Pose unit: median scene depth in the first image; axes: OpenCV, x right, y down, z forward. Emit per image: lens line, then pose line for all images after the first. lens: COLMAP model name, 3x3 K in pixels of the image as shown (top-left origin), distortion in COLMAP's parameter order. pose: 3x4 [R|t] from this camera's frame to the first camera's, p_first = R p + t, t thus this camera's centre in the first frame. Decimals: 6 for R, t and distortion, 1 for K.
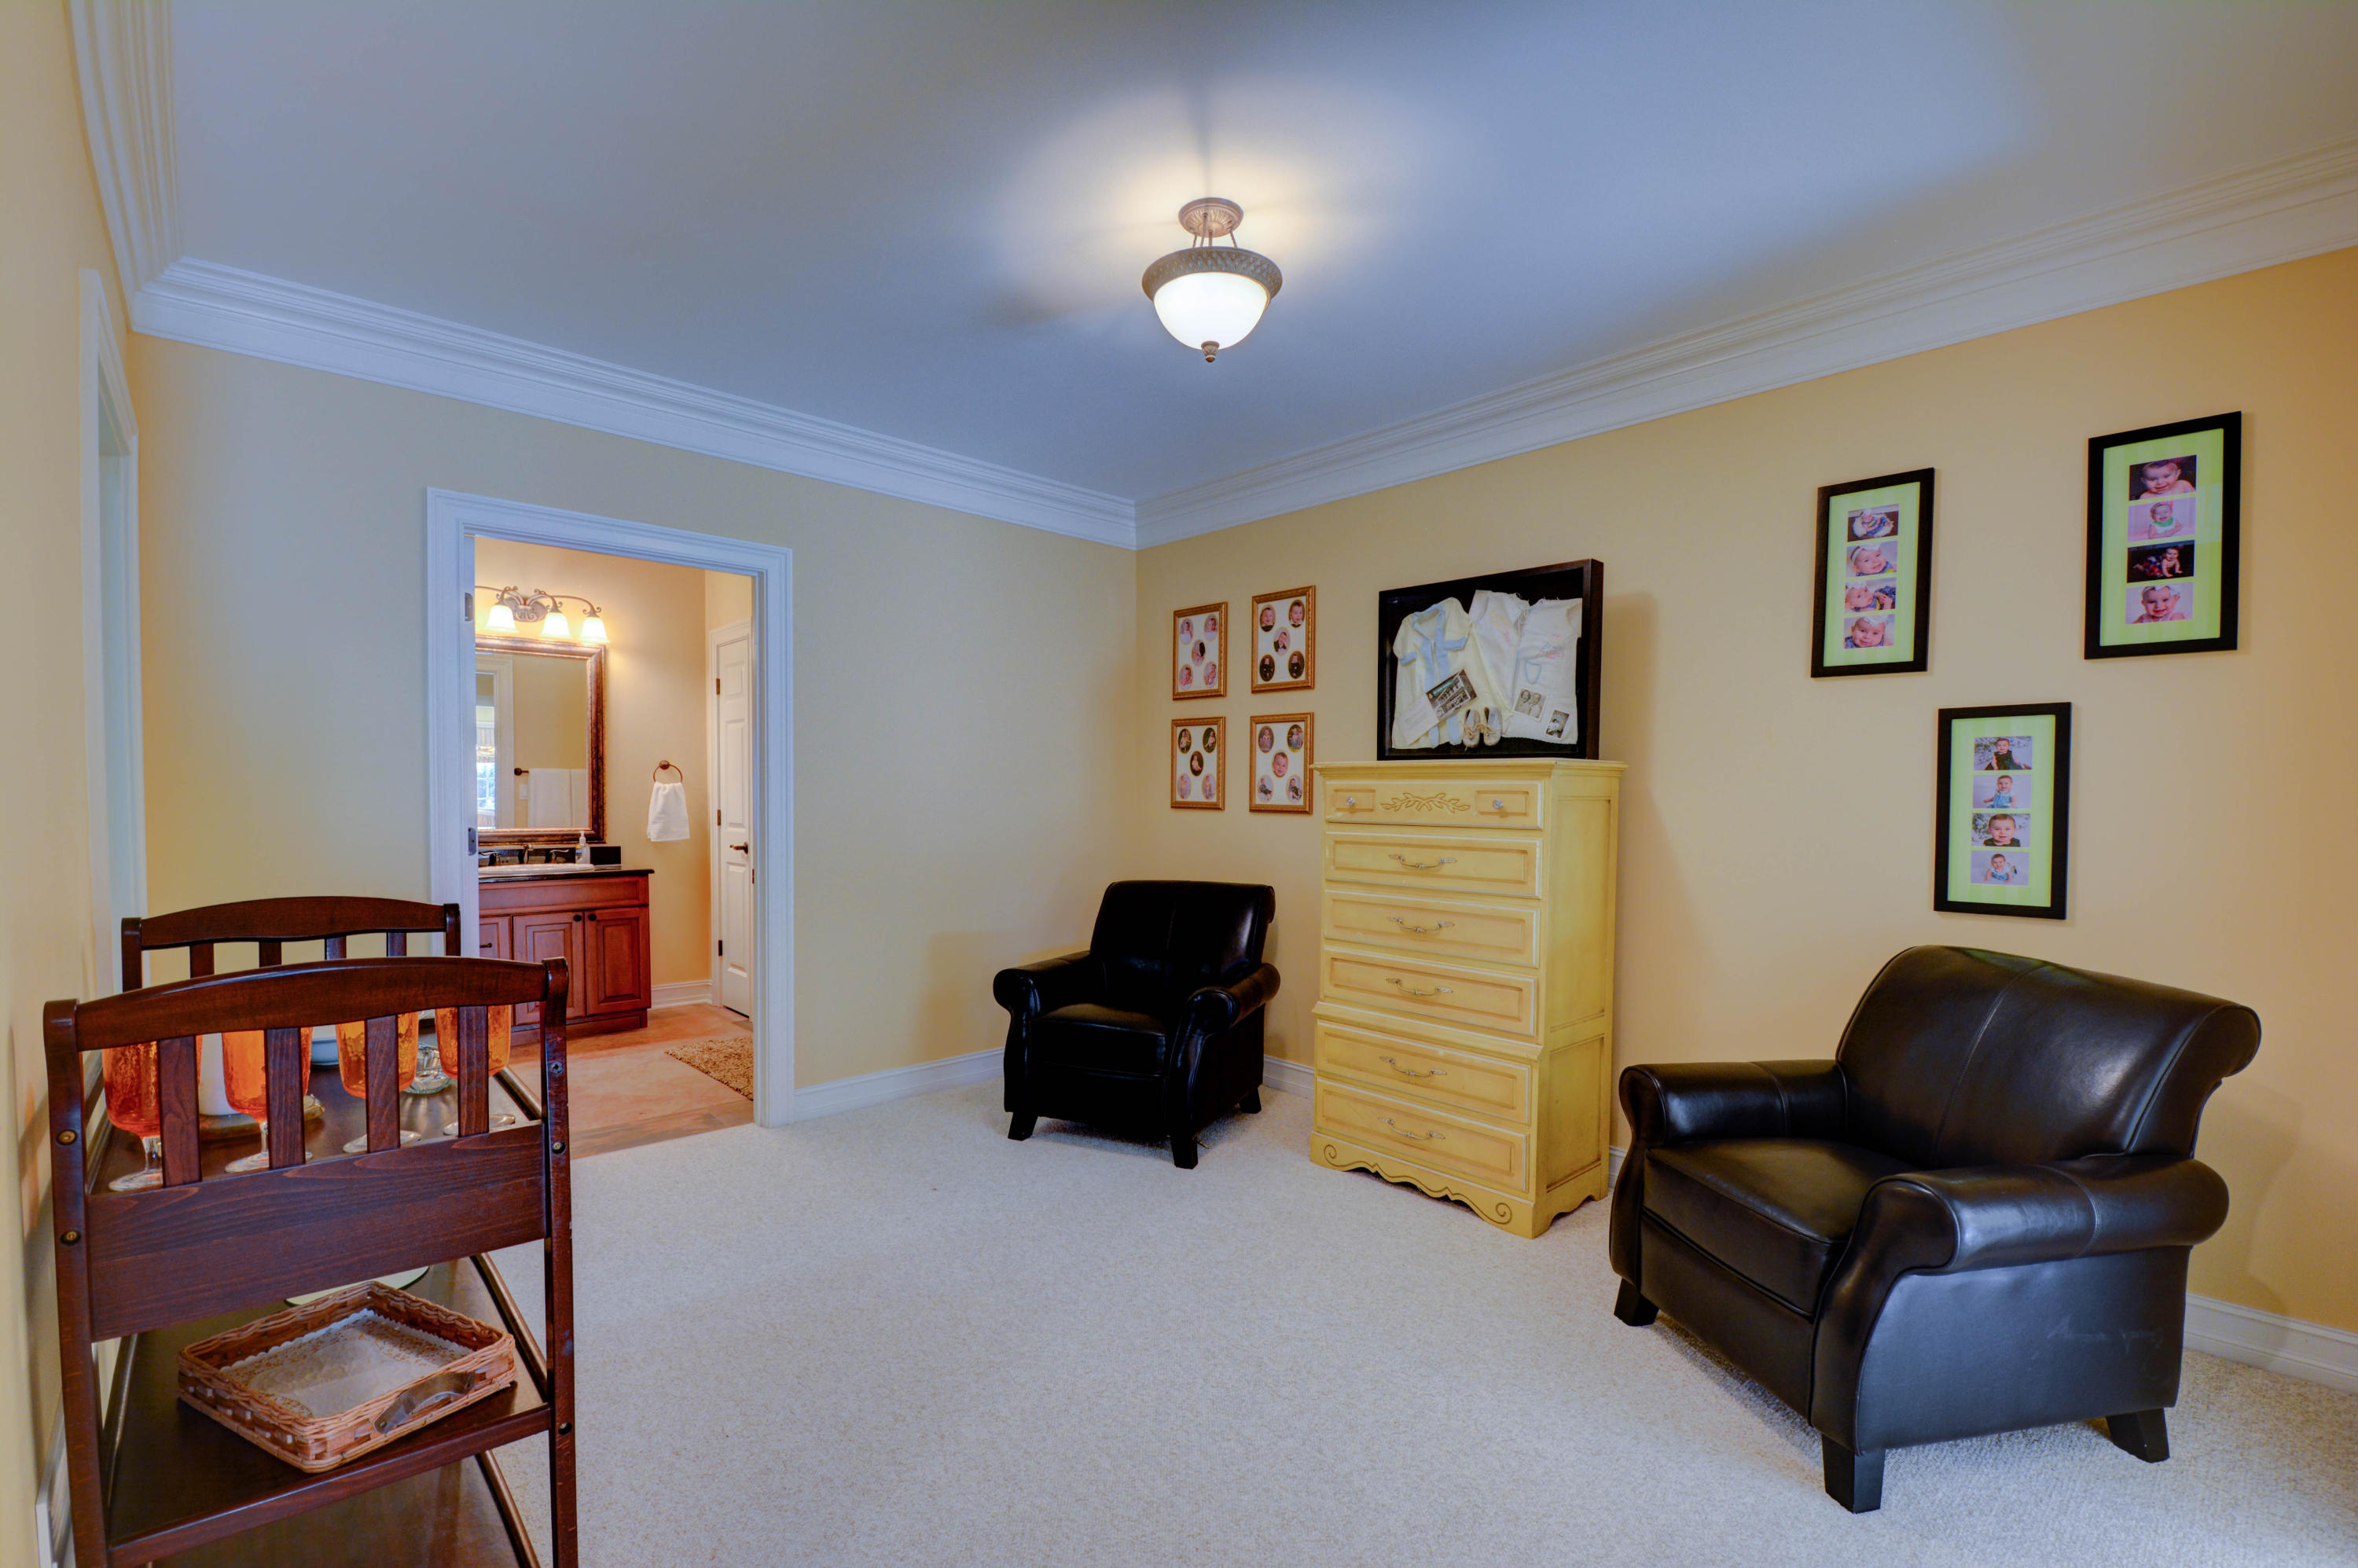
lens RADIAL K [[1047.2, 0, 1179.0], [0, 1047.2, 784.0], [0, 0, 1]] dist [0.000628, -0.000117]
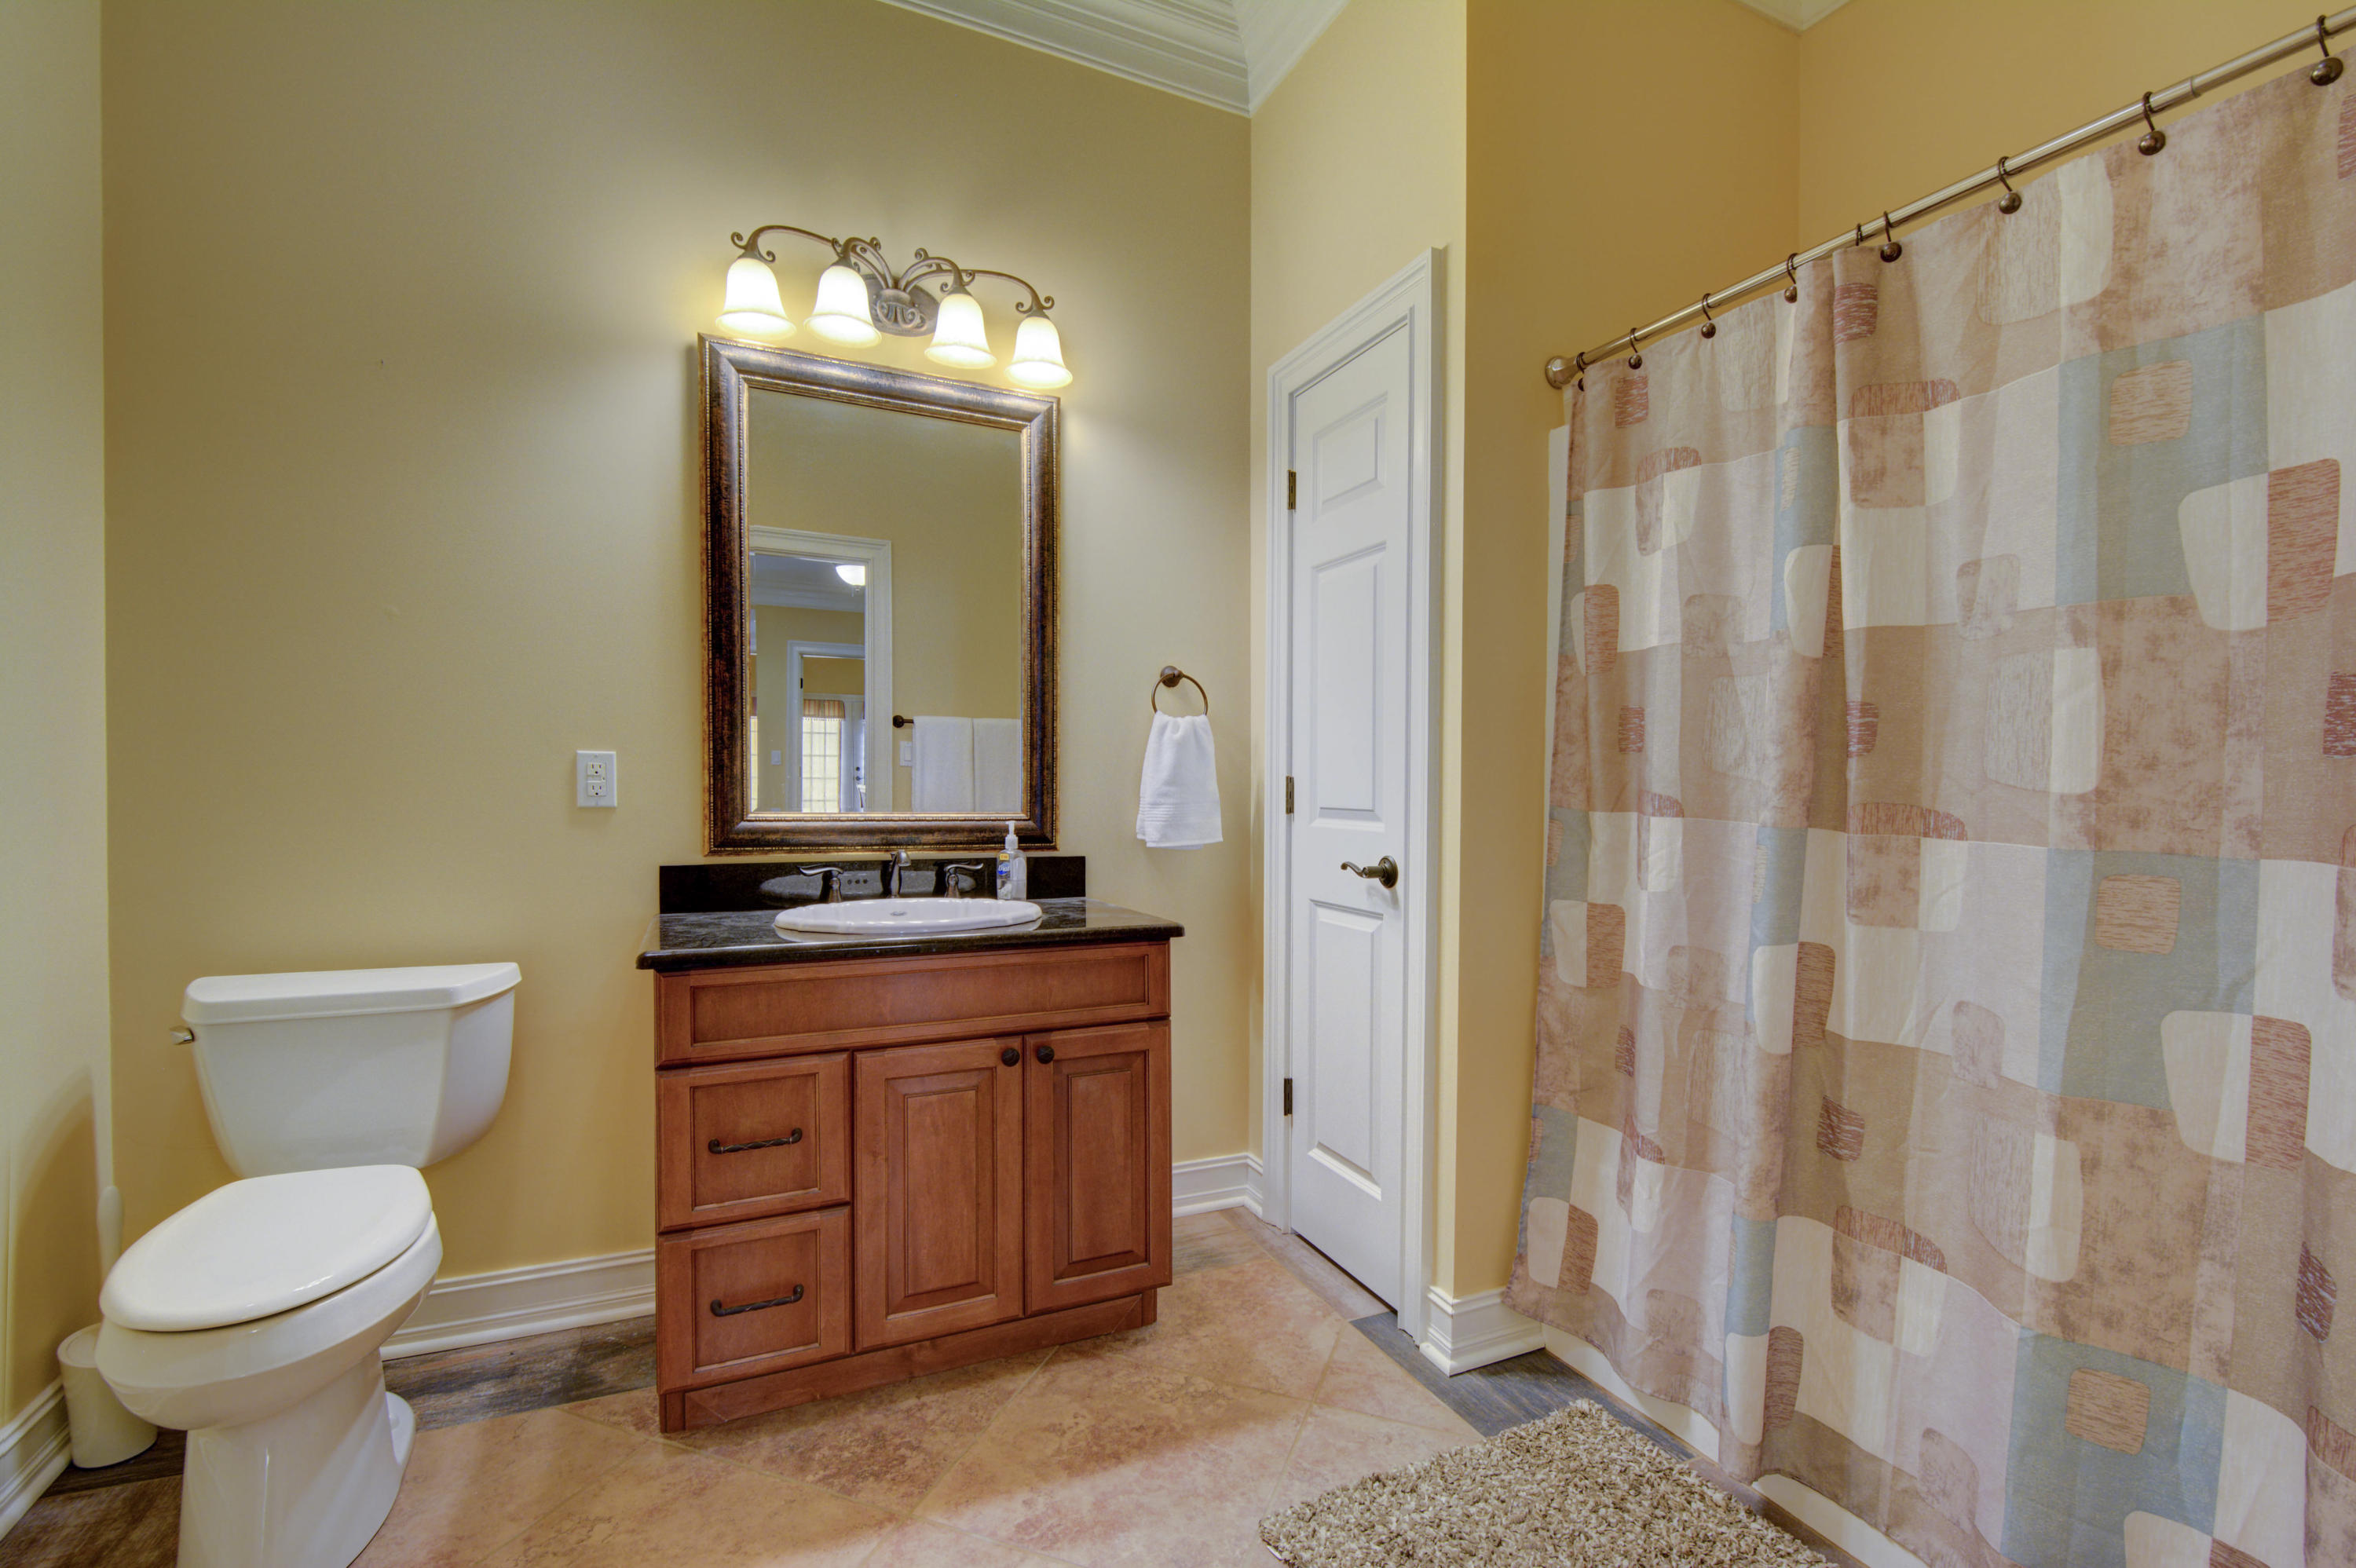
lens RADIAL K [[1046.2, 0, 1178.0], [0, 1046.2, 784.0], [0, 0, 1]] dist [0.000628, -0.000117]
pose [[0.949794, 0.009632, -0.312728, -0.371153], [-0.007335, 0.999937, 0.008522, 0.025639], [0.312790, -0.005800, 0.949805, 0.615090]]
